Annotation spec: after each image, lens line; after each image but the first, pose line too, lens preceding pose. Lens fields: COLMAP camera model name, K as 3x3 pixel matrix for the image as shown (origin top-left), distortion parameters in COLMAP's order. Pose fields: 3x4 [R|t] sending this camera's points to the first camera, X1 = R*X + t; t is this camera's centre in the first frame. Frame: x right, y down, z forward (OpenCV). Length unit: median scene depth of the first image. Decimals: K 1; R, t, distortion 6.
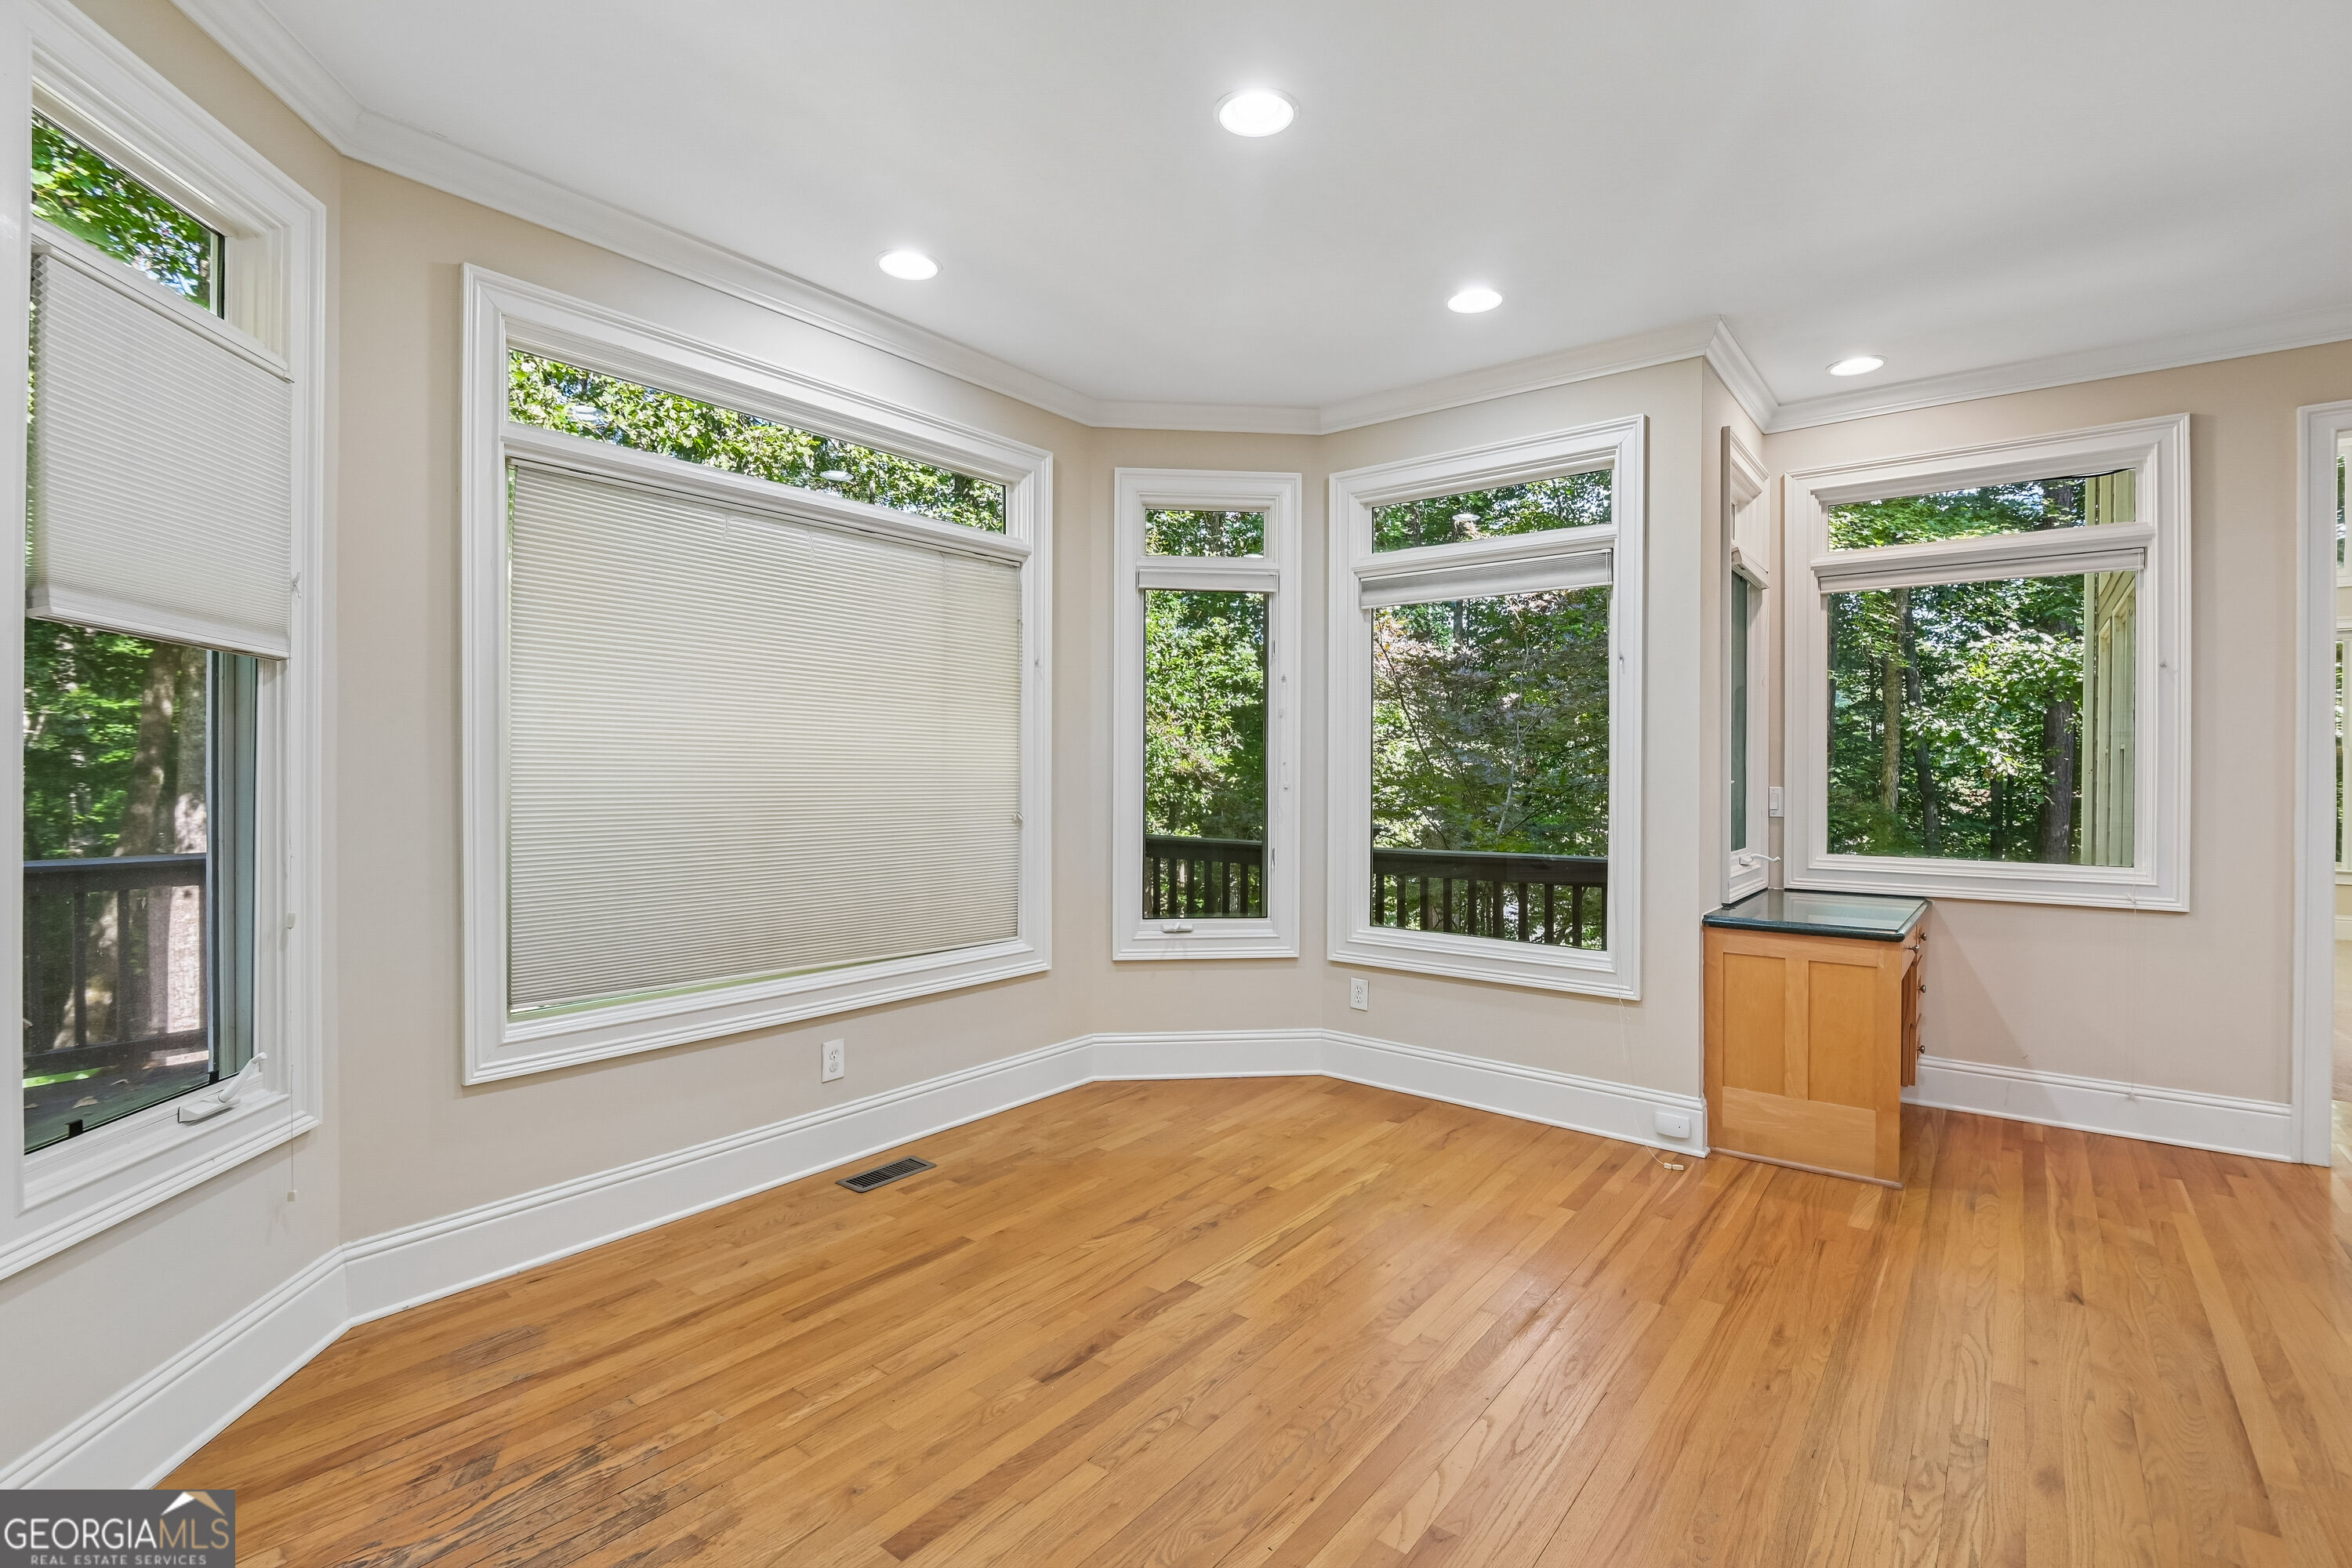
lens RADIAL K [[1076.6, 0, 1182.5], [0, 1076.6, 779.4], [0, 0, 1]] dist [-0.016847, -0.000525]
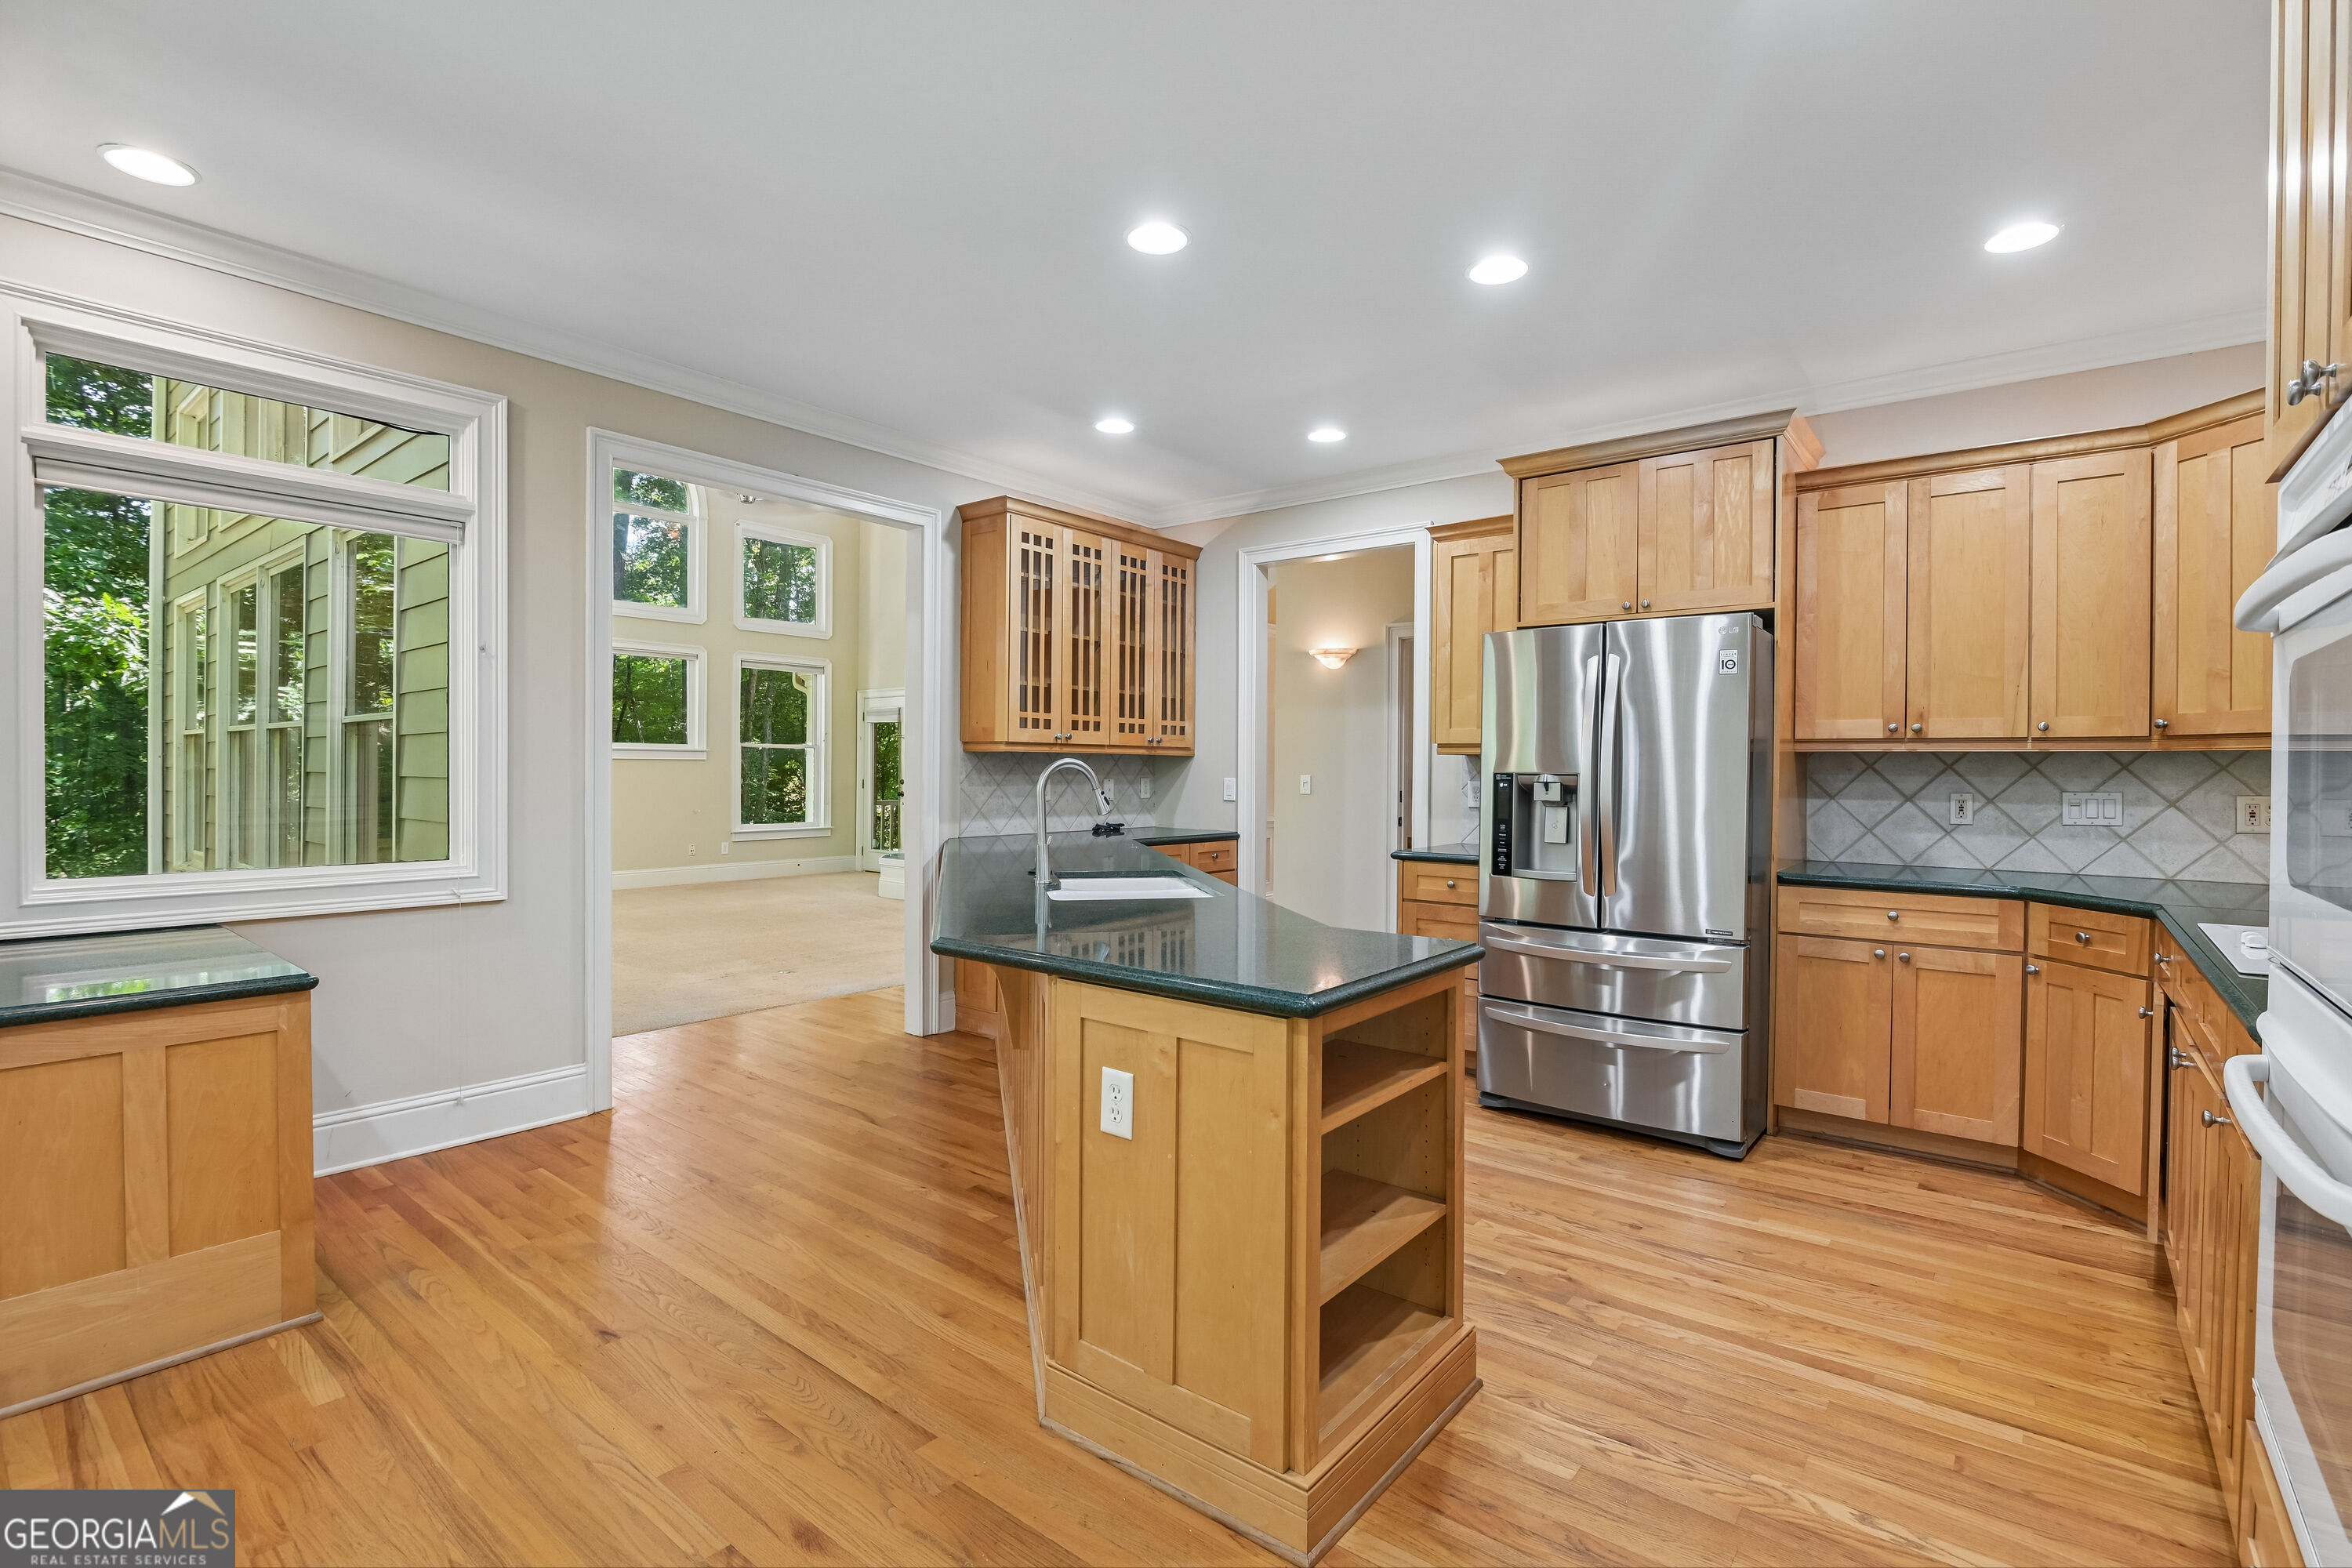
lens RADIAL K [[1076.6, 0, 1182.5], [0, 1076.6, 779.4], [0, 0, 1]] dist [-0.016847, -0.000525]
pose [[0.011490, -0.014449, 0.999830, -0.049618], [-0.002509, 0.999892, 0.014478, -0.004129], [-0.999931, -0.002675, 0.011452, 0.368331]]
